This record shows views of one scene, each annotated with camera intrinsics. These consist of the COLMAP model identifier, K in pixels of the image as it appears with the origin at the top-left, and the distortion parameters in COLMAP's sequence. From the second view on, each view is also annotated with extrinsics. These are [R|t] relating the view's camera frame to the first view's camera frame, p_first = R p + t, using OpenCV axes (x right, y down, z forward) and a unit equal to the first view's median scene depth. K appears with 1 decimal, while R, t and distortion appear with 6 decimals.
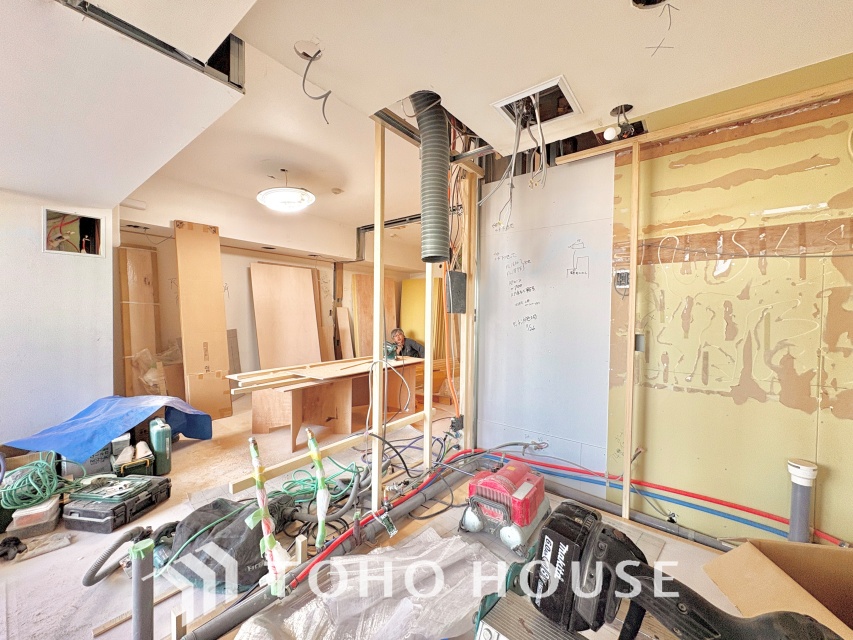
lens RADIAL K [[339.4, 0, 427.0], [0, 339.4, 320.6], [0, 0, 1]] dist [-0.000153, 0.000058]
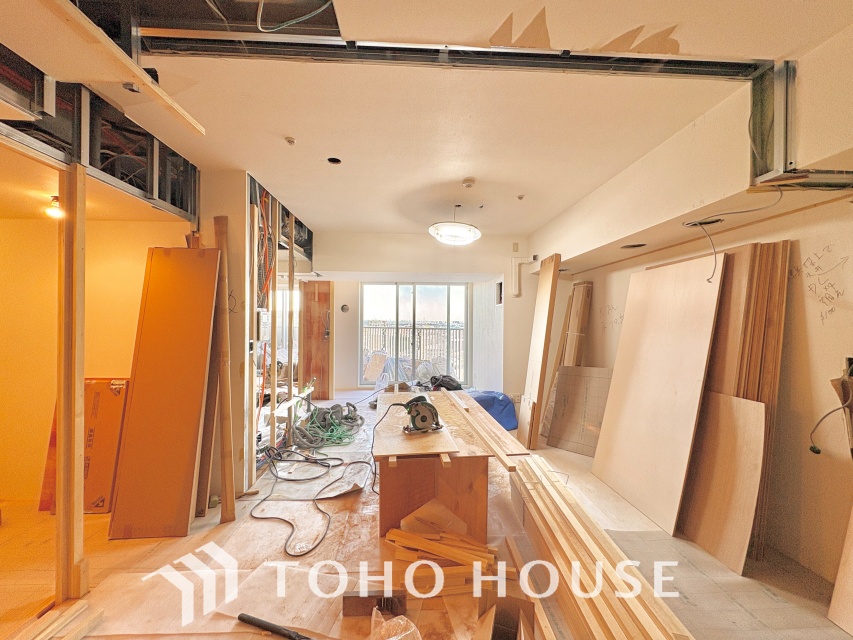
lens RADIAL K [[339.4, 0, 427.0], [0, 339.4, 320.6], [0, 0, 1]] dist [-0.000153, 0.000058]
pose [[-0.750672, -0.019444, -0.660388, 0.441732], [-0.031377, 0.999488, 0.006238, -0.128702], [0.659929, 0.025404, -0.750898, 2.325084]]
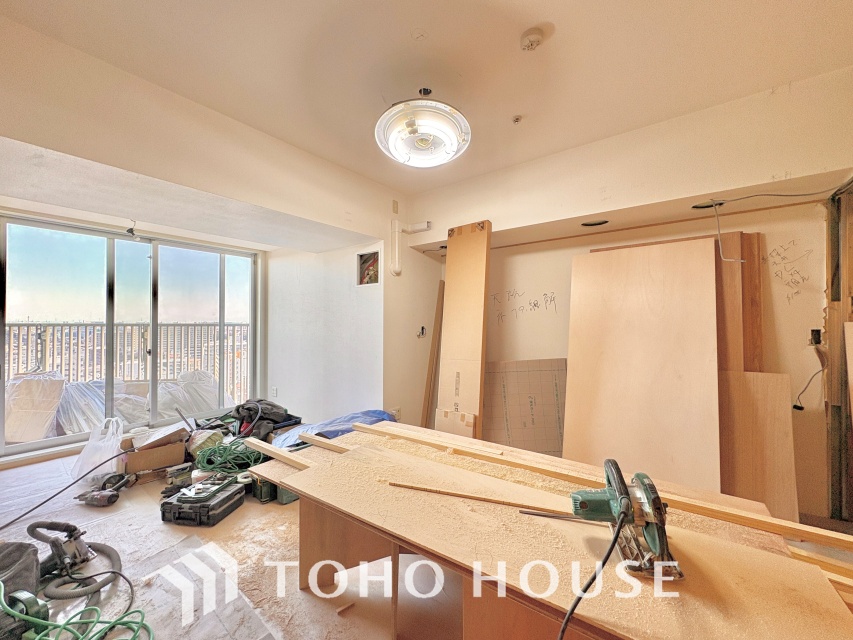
lens RADIAL K [[339.4, 0, 427.0], [0, 339.4, 320.6], [0, 0, 1]] dist [-0.000153, 0.000058]
pose [[0.007384, -0.019275, -0.999787, 0.200445], [-0.024591, 0.999508, -0.019451, -0.056612], [0.999670, 0.024730, 0.006906, 1.359451]]
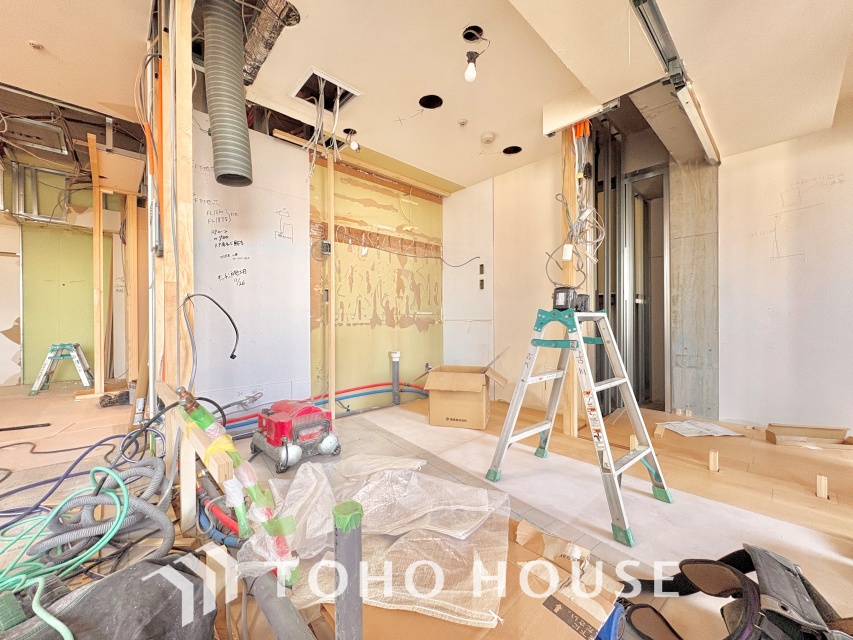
lens RADIAL K [[339.4, 0, 427.0], [0, 339.4, 320.6], [0, 0, 1]] dist [-0.000153, 0.000058]
pose [[0.146872, -0.015915, 0.989028, -0.586056], [0.030453, 0.999469, 0.011561, 0.136620], [-0.988687, 0.028420, 0.147278, 0.318501]]
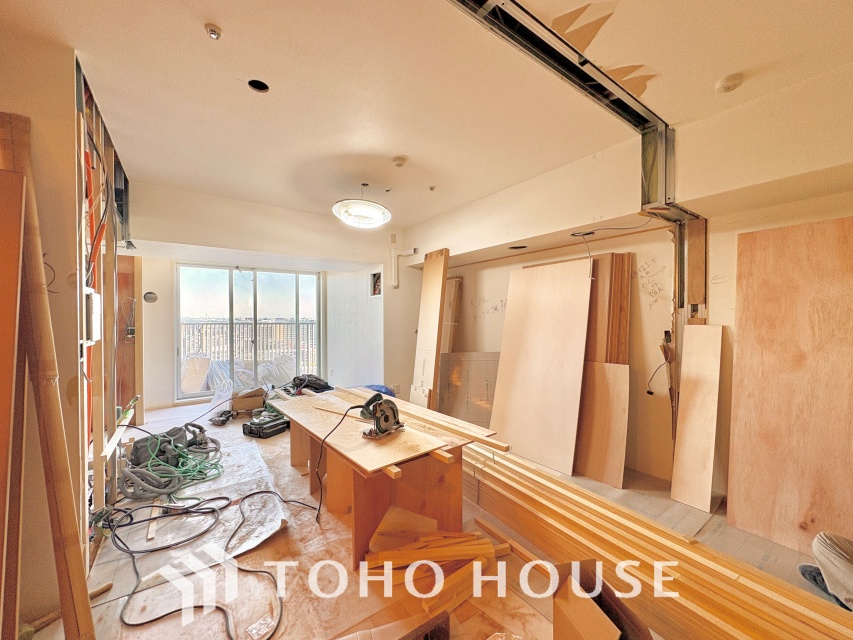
lens RADIAL K [[339.4, 0, 427.0], [0, 339.4, 320.6], [0, 0, 1]] dist [-0.000153, 0.000058]
pose [[-0.277508, -0.002370, -0.960720, 0.591177], [-0.021337, 0.999766, 0.003697, -0.095126], [0.960486, 0.021525, -0.277493, 1.937065]]
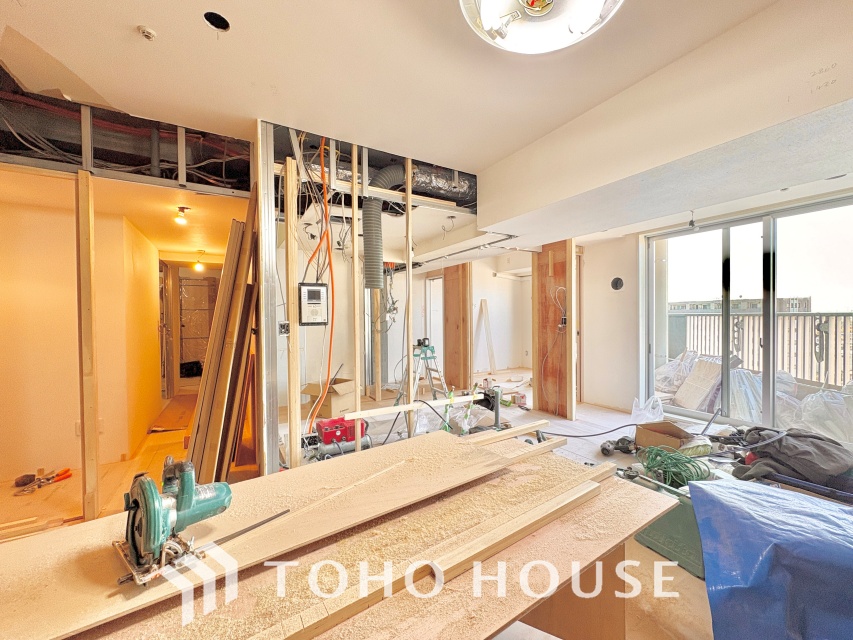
lens RADIAL K [[339.4, 0, 427.0], [0, 339.4, 320.6], [0, 0, 1]] dist [-0.000153, 0.000058]
pose [[-0.933581, -0.008472, 0.358266, -0.580162], [0.006310, 0.999177, 0.040069, -0.075114], [-0.358310, 0.039669, -0.932759, 1.829987]]
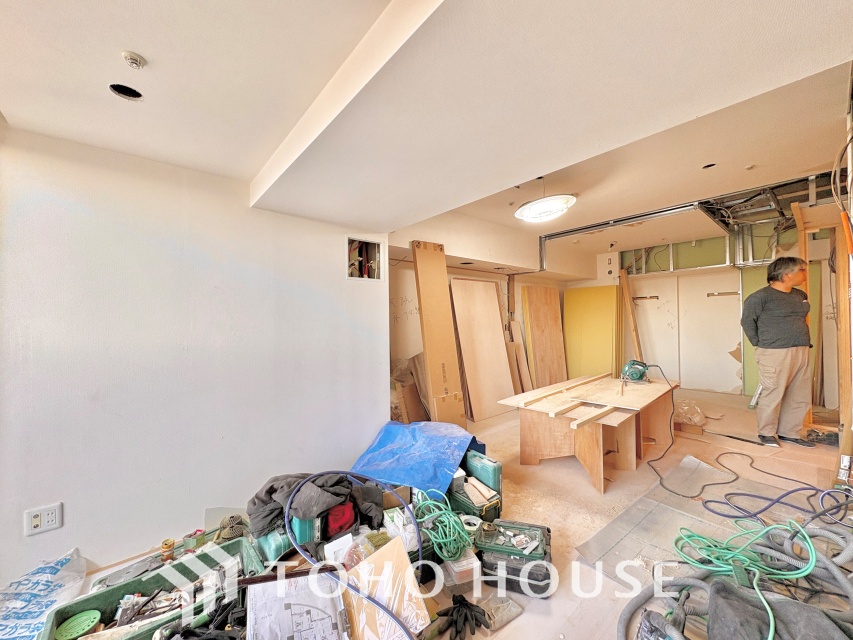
lens RADIAL K [[339.4, 0, 427.0], [0, 339.4, 320.6], [0, 0, 1]] dist [-0.000153, 0.000058]
pose [[0.980254, -0.028926, -0.195616, -0.746311], [0.023217, 0.999237, -0.031412, -0.042111], [0.196375, 0.026250, 0.980177, 0.055428]]
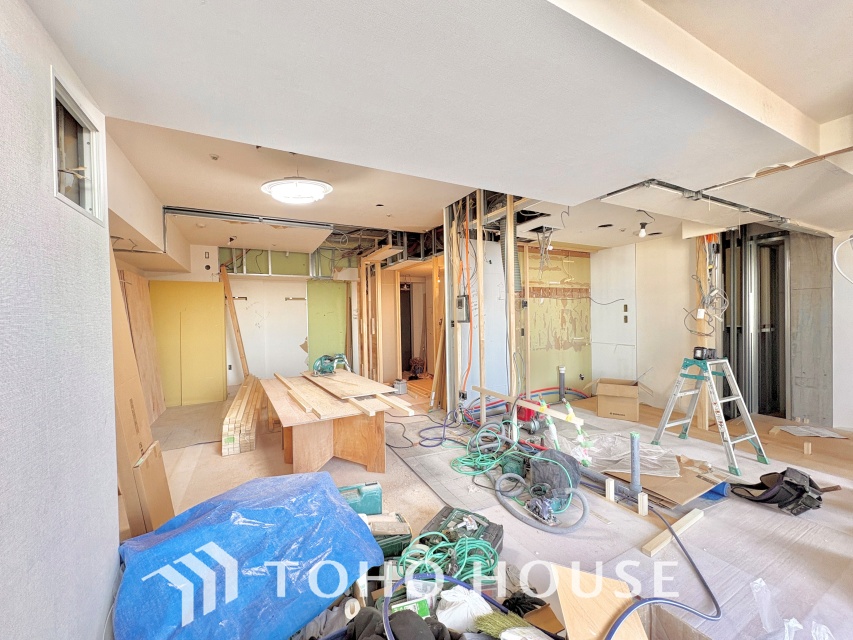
lens RADIAL K [[339.4, 0, 427.0], [0, 339.4, 320.6], [0, 0, 1]] dist [-0.000153, 0.000058]
pose [[0.403688, -0.035281, 0.914216, -1.392206], [0.045838, 0.998781, 0.018304, -0.066988], [-0.913748, 0.034516, 0.404813, 0.548055]]
